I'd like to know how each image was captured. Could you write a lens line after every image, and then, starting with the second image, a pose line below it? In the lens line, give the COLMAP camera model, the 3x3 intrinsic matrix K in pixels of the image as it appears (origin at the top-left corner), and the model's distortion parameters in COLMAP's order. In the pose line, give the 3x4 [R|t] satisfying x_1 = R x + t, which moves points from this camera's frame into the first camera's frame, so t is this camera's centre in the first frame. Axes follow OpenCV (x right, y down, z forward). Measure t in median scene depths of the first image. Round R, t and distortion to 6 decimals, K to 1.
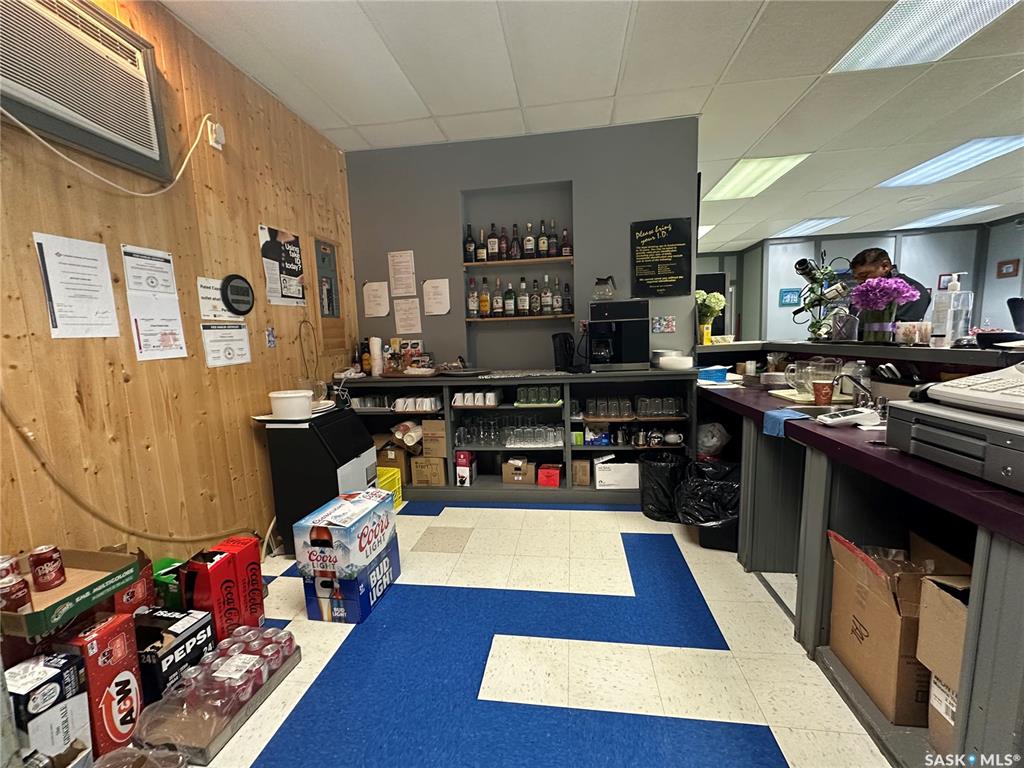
lens RADIAL K [[407.0, 0, 513.4], [0, 407.0, 384.2], [0, 0, 1]] dist [-0.002319, 0.000478]
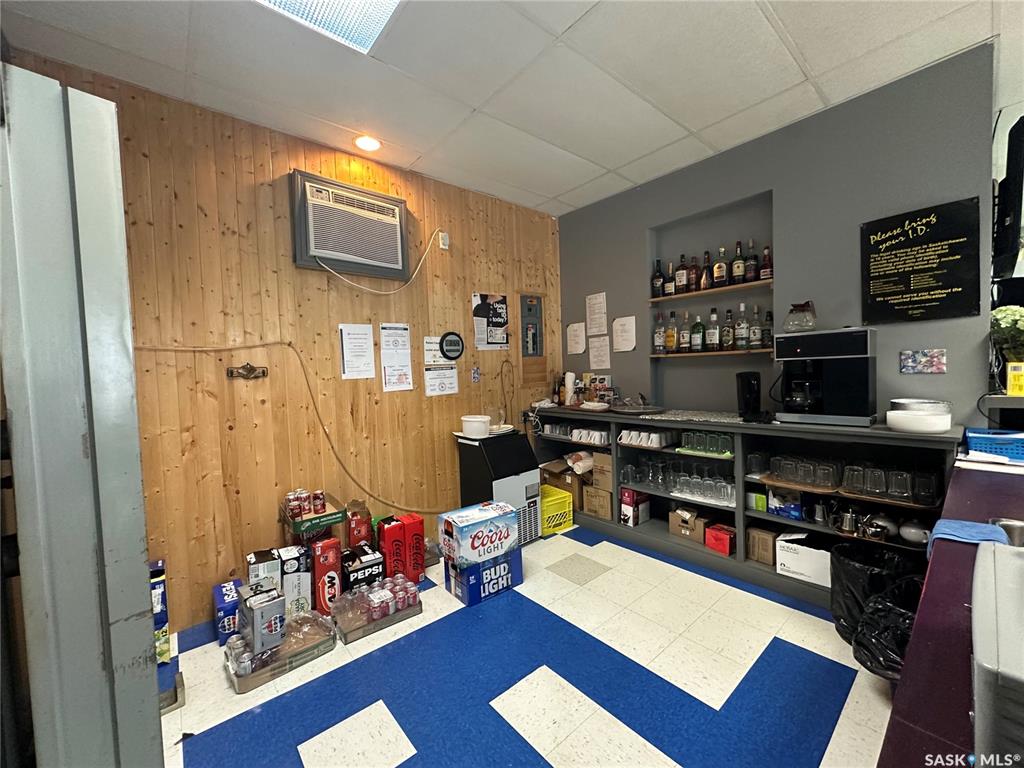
lens RADIAL K [[407.0, 0, 512.8], [0, 407.0, 385.3], [0, 0, 1]] dist [-0.002319, 0.000478]
pose [[0.751095, 0.036478, -0.659185, 0.347209], [-0.070840, 0.997161, -0.025536, -0.048488], [0.656382, 0.065876, 0.751547, 0.061935]]
